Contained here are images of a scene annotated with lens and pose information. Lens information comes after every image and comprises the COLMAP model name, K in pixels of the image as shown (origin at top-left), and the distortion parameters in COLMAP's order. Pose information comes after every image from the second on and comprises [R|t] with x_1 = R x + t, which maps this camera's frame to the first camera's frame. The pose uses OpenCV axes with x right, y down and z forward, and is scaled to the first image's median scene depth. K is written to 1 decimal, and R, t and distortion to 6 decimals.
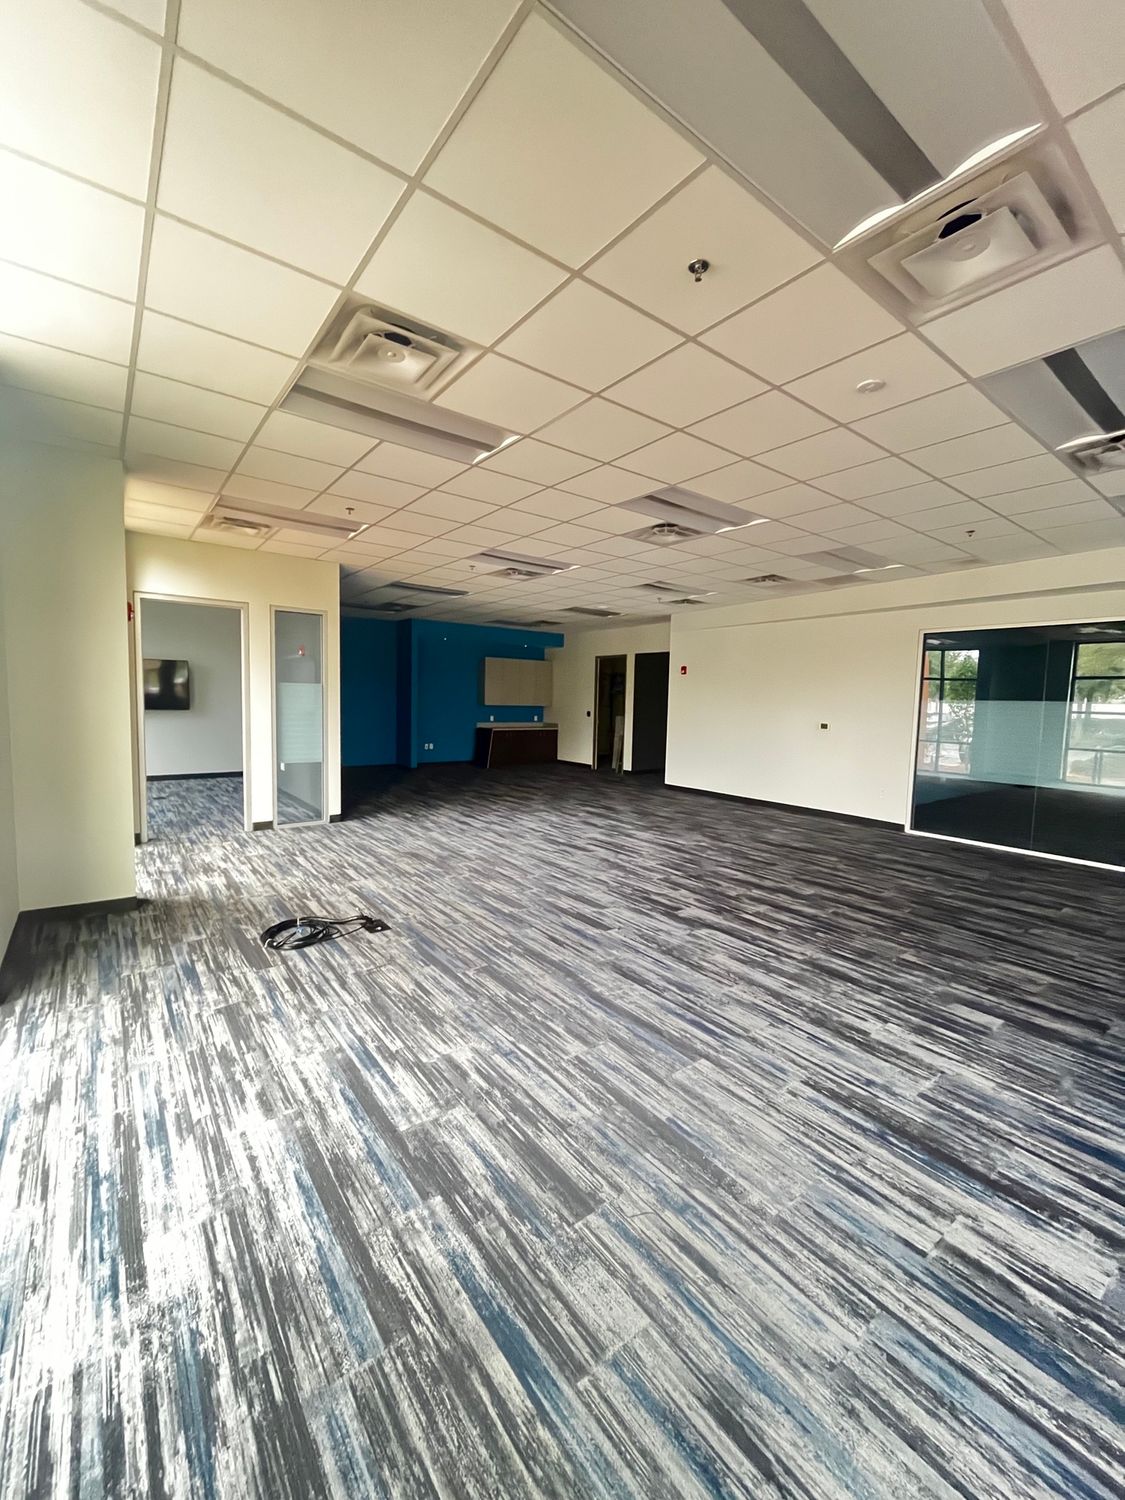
lens RADIAL K [[609.5, 0, 562.4], [0, 609.5, 745.9], [0, 0, 1]] dist [-0.002021, 0.000060]
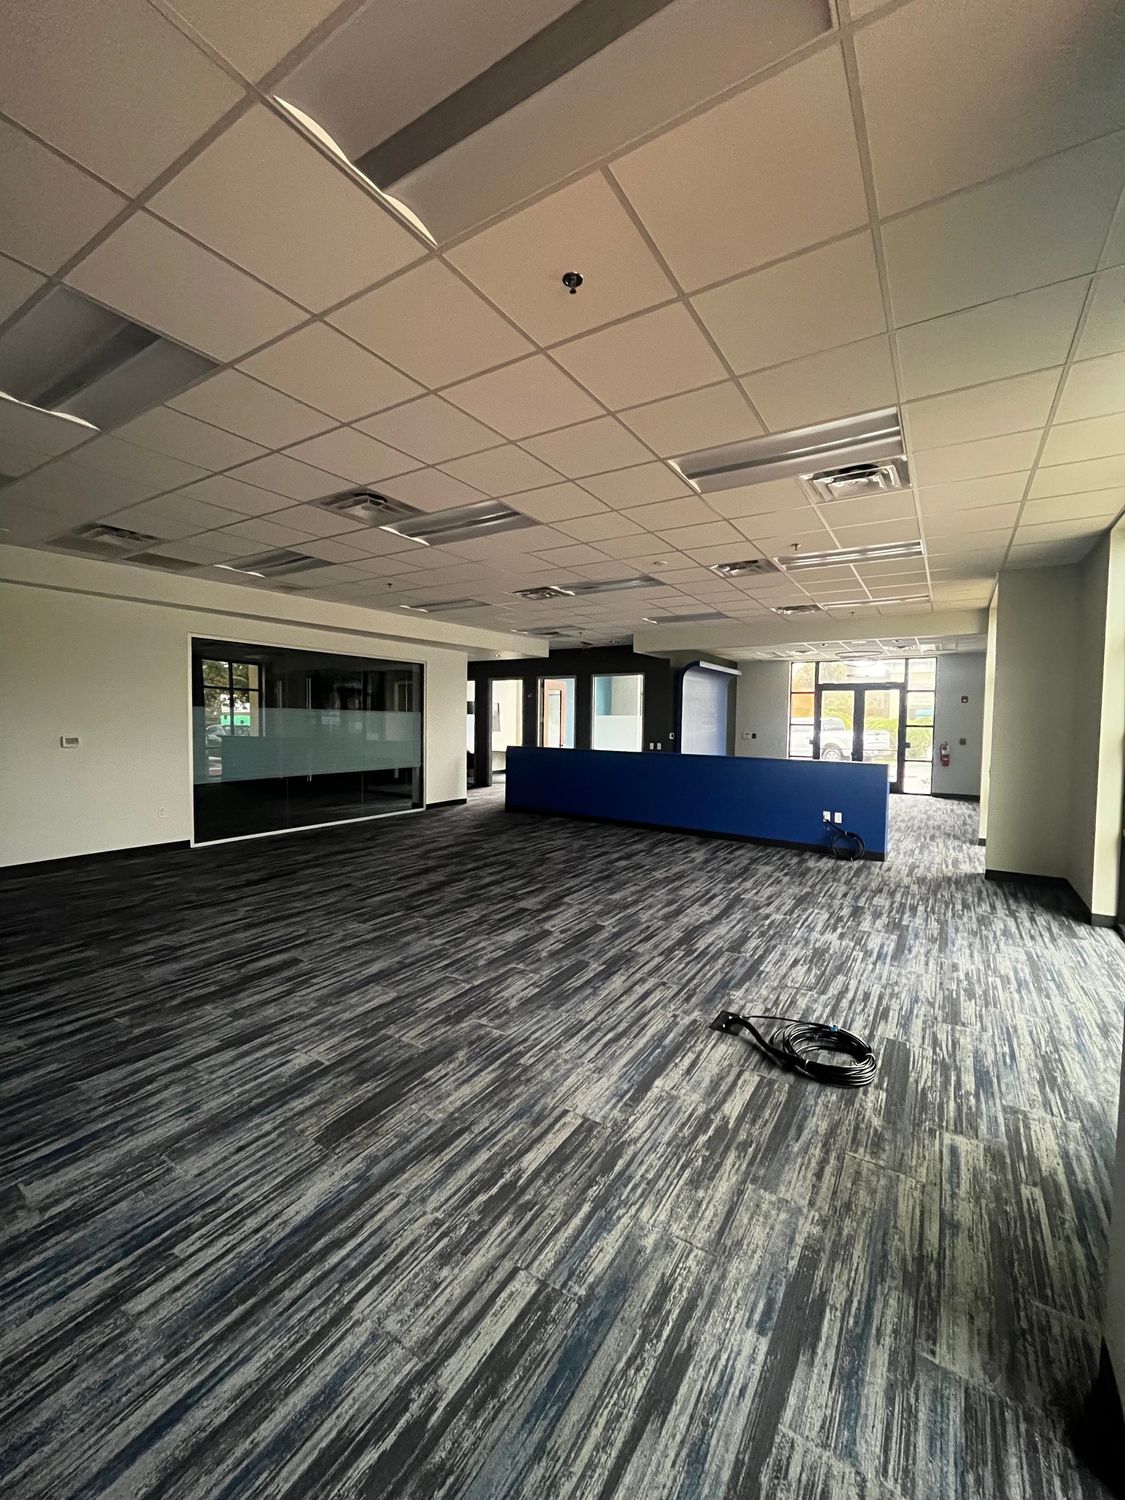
lens RADIAL K [[609.5, 0, 562.4], [0, 609.5, 745.9], [0, 0, 1]] dist [-0.002021, 0.000060]
pose [[-0.344372, -0.068905, 0.936301, -0.915159], [0.050784, 0.994476, 0.091864, -0.129561], [-0.937459, 0.079185, -0.338970, 1.409629]]
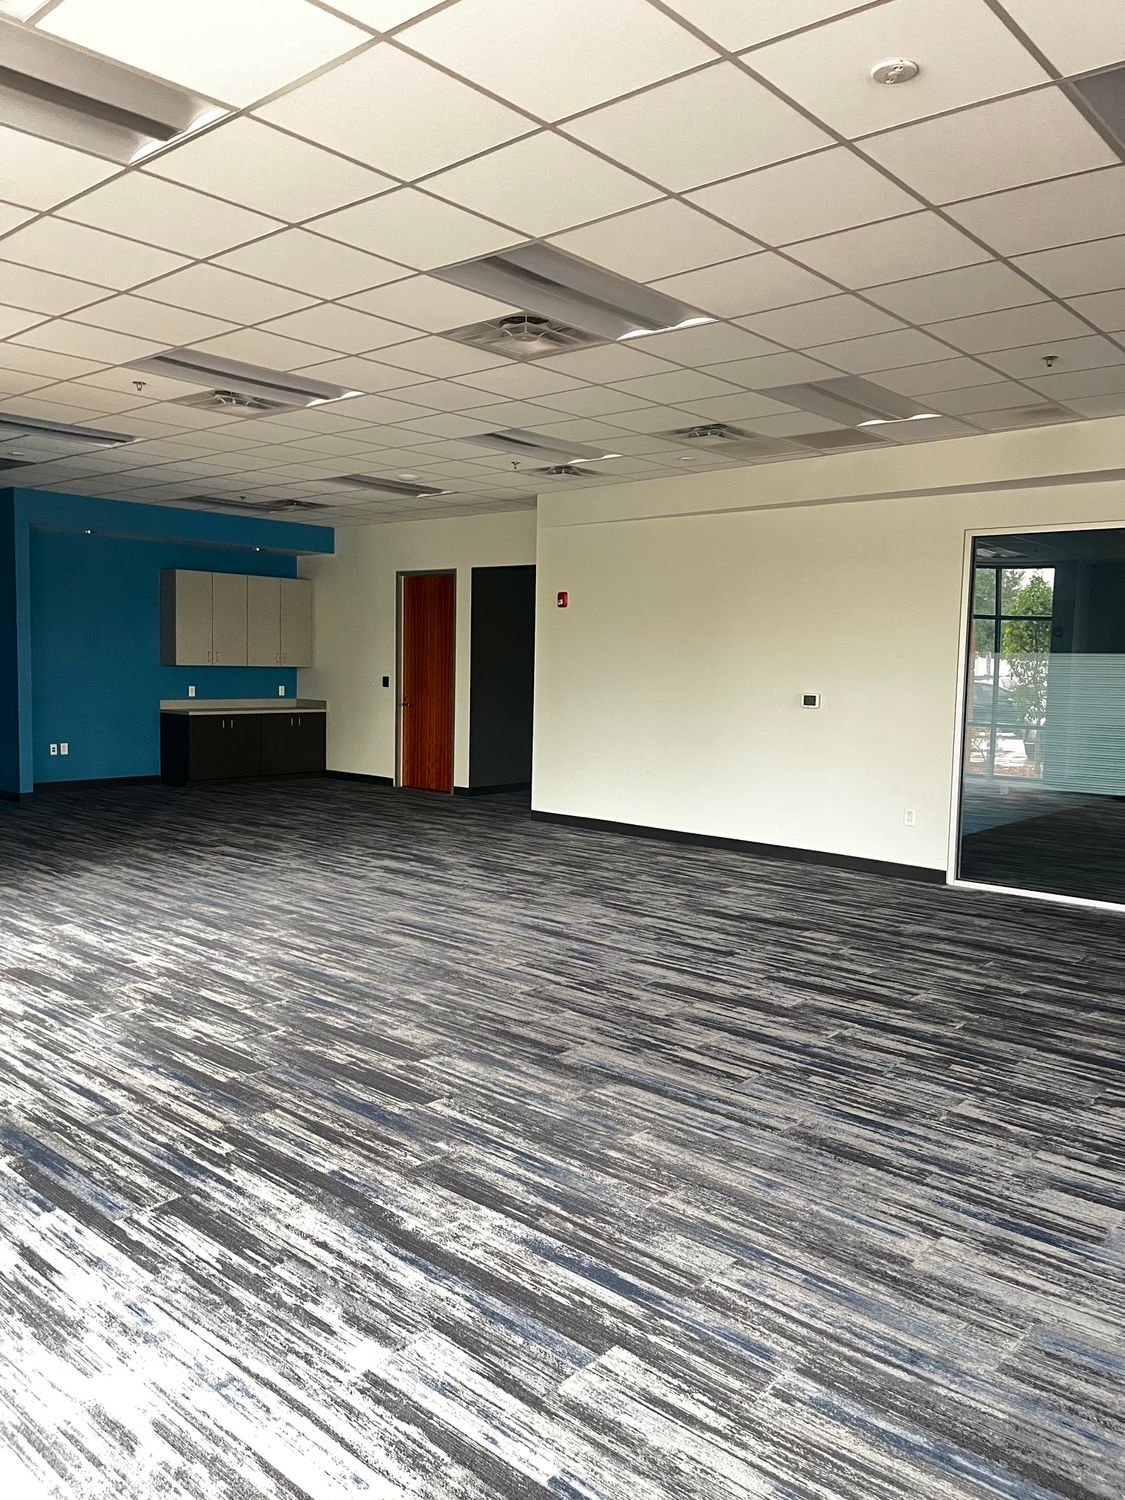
lens RADIAL K [[1136.6, 0, 562.5], [0, 1136.6, 750.0], [0, 0, 1]] dist [0.022328, -0.004829]
pose [[0.980733, -0.018331, 0.194493, 0.004451], [0.016814, 0.999814, 0.009451, -0.000807], [-0.194630, -0.005998, 0.980858, 0.038910]]
